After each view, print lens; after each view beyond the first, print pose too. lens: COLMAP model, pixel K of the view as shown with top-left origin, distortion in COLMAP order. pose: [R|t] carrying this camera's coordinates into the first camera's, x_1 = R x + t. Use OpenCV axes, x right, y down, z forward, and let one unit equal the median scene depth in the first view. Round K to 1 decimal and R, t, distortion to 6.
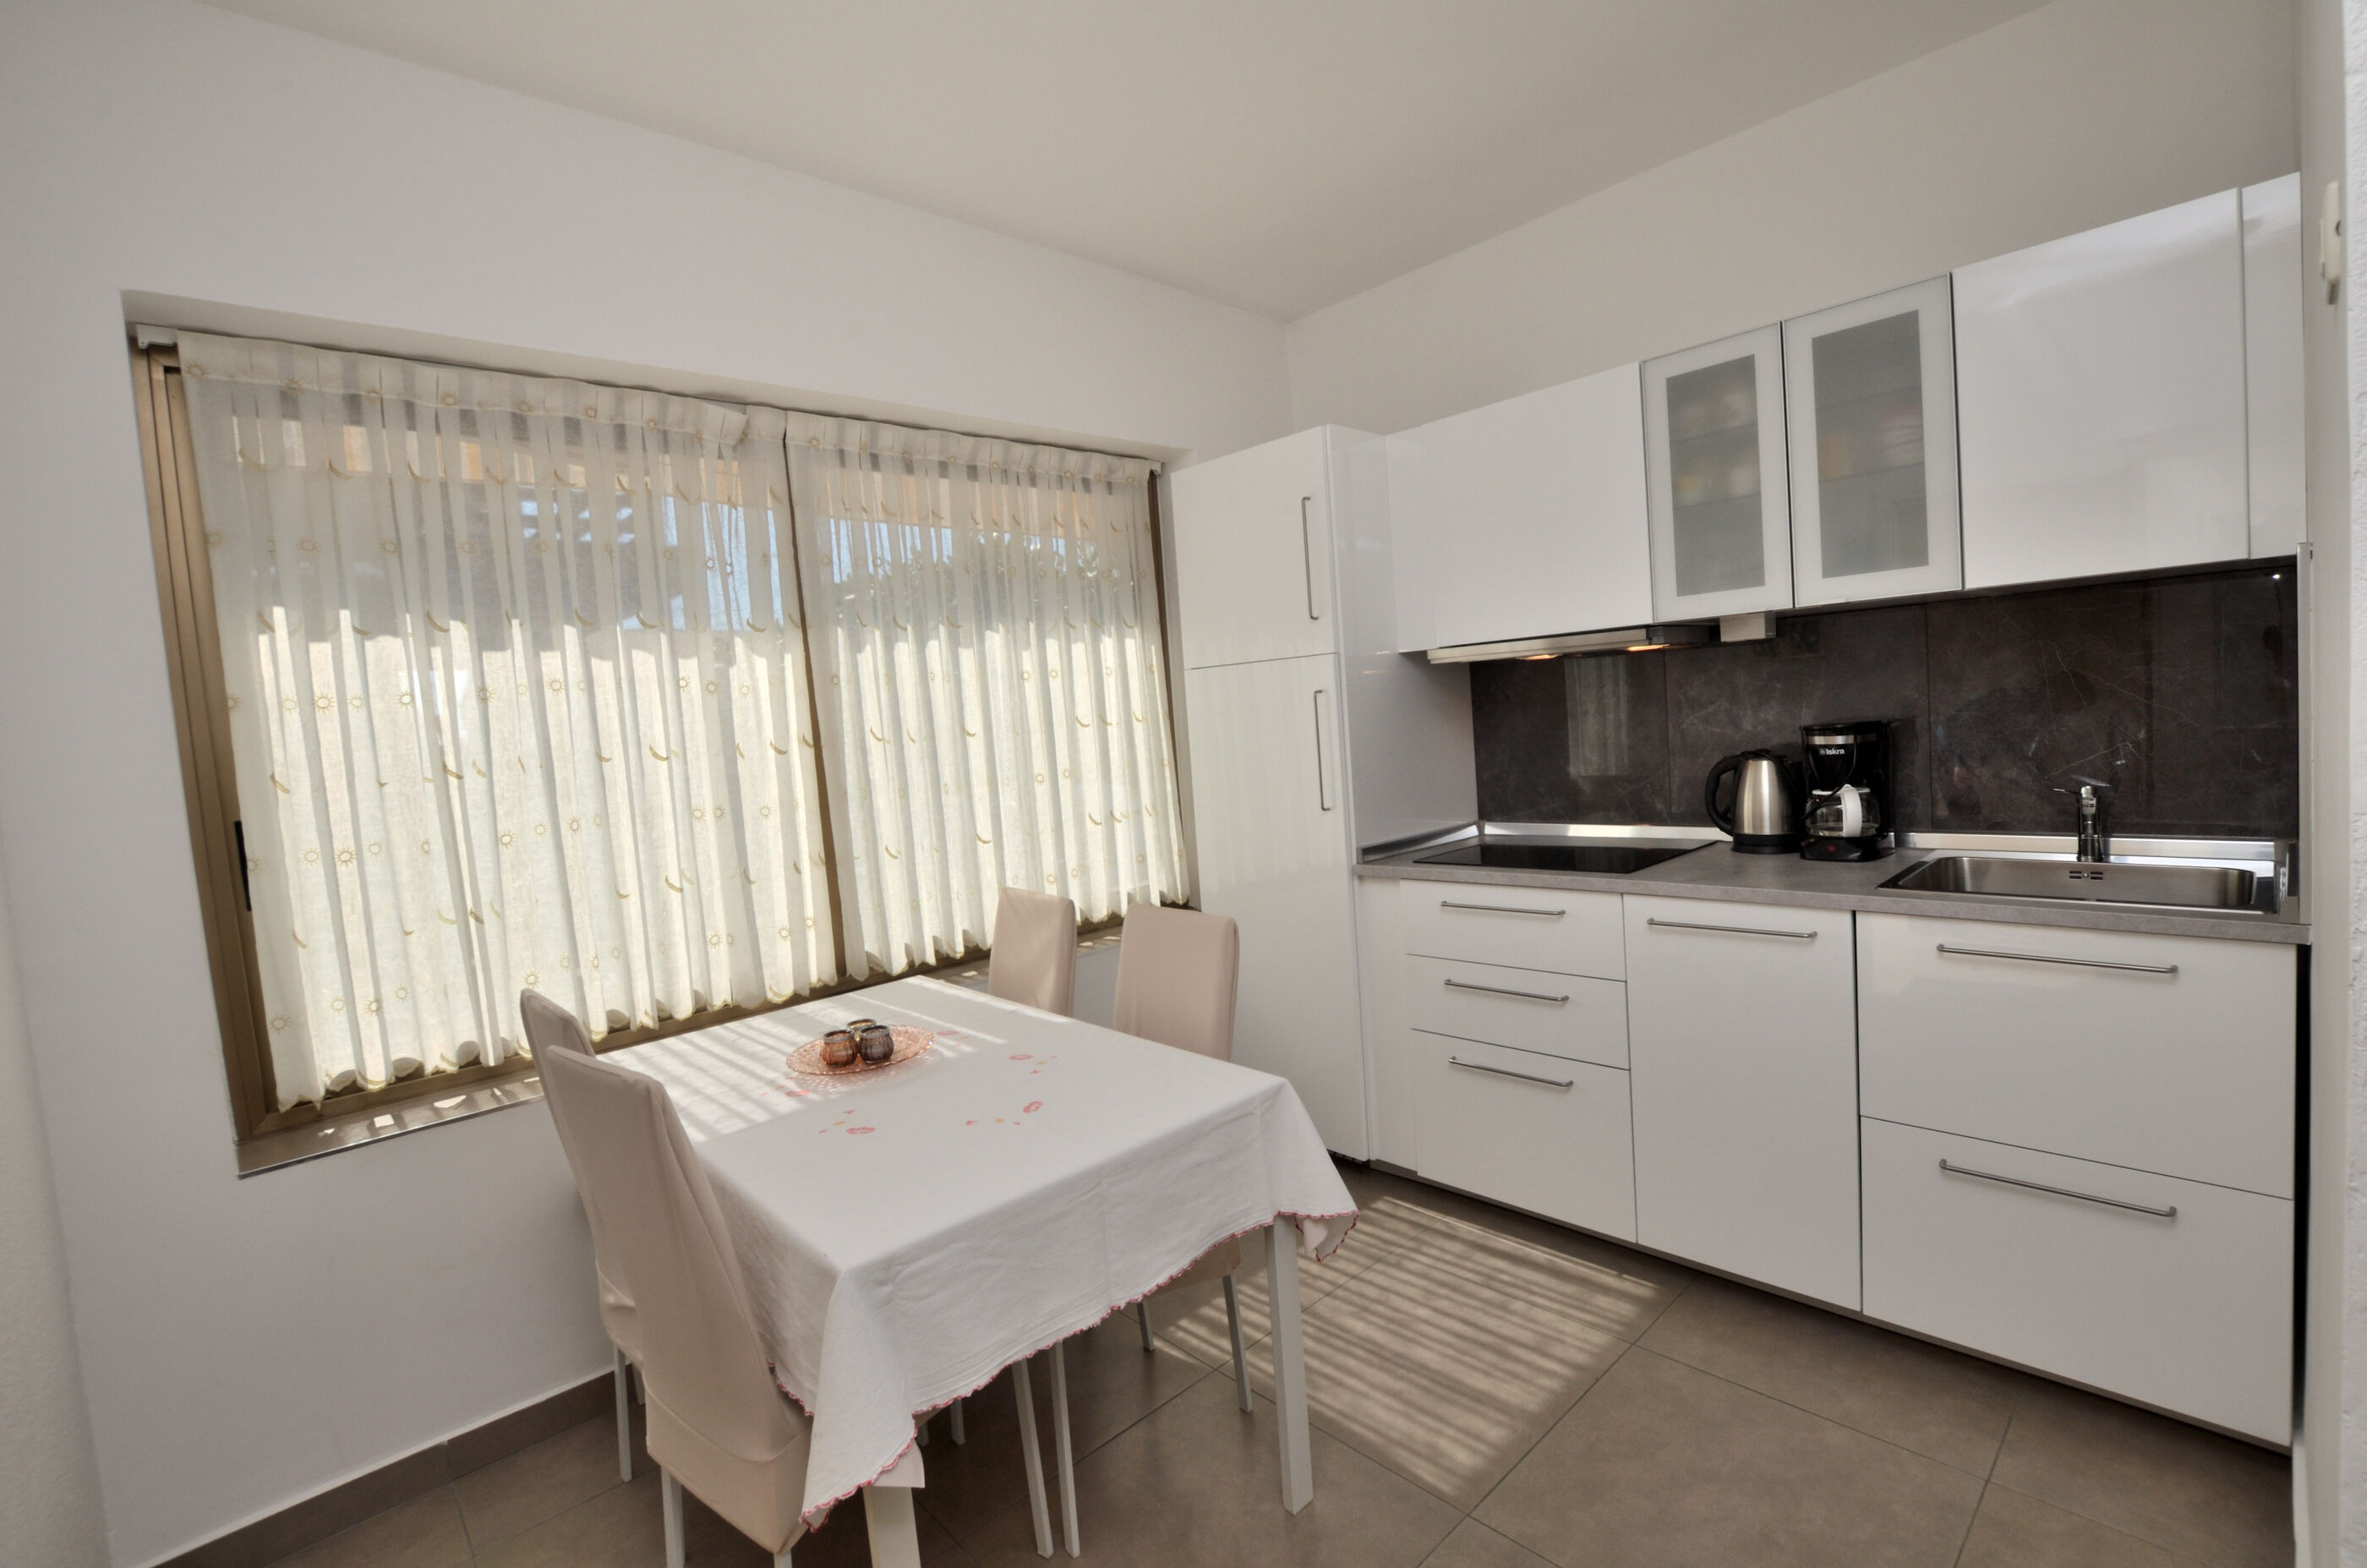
lens RADIAL K [[1082.4, 0, 1187.6], [0, 1082.4, 779.0], [0, 0, 1]] dist [-0.002698, 0.000133]
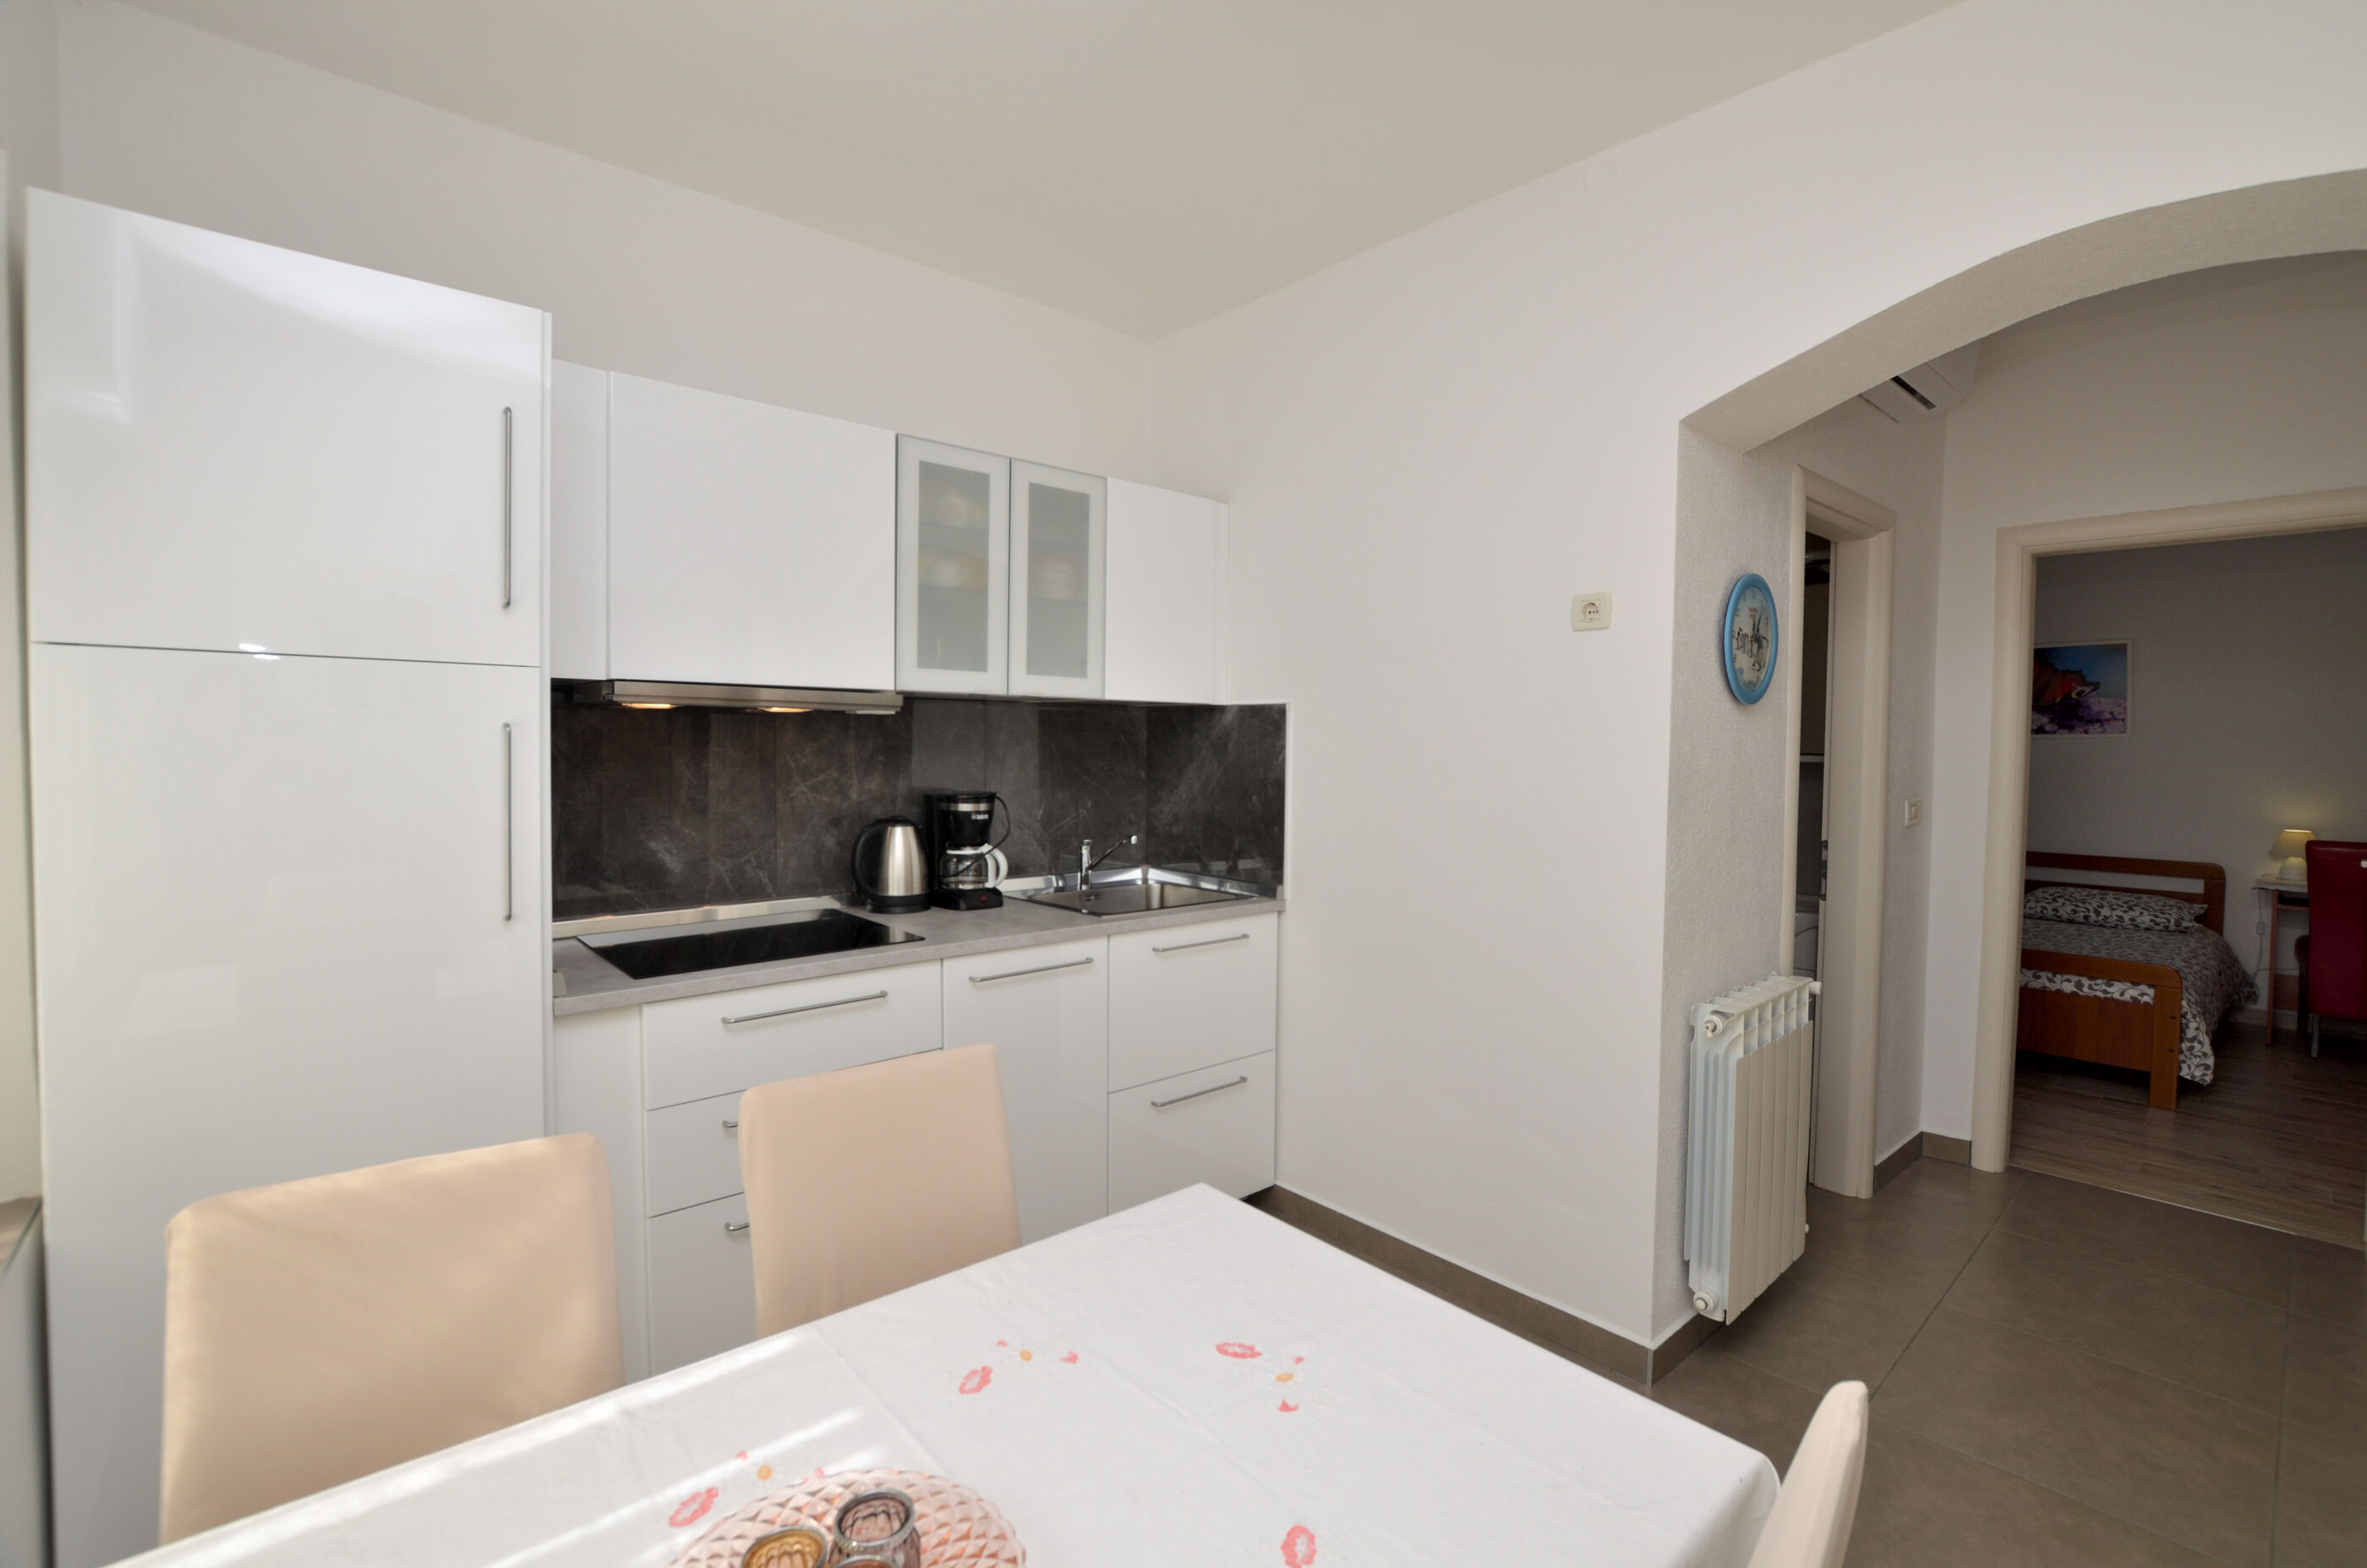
lens RADIAL K [[1082.4, 0, 1187.6], [0, 1082.4, 779.0], [0, 0, 1]] dist [-0.002698, 0.000133]
pose [[0.023048, 0.032253, 0.999214, -0.680666], [0.045547, 0.998408, -0.033278, -0.019711], [-0.998696, 0.046278, 0.021543, 0.858196]]
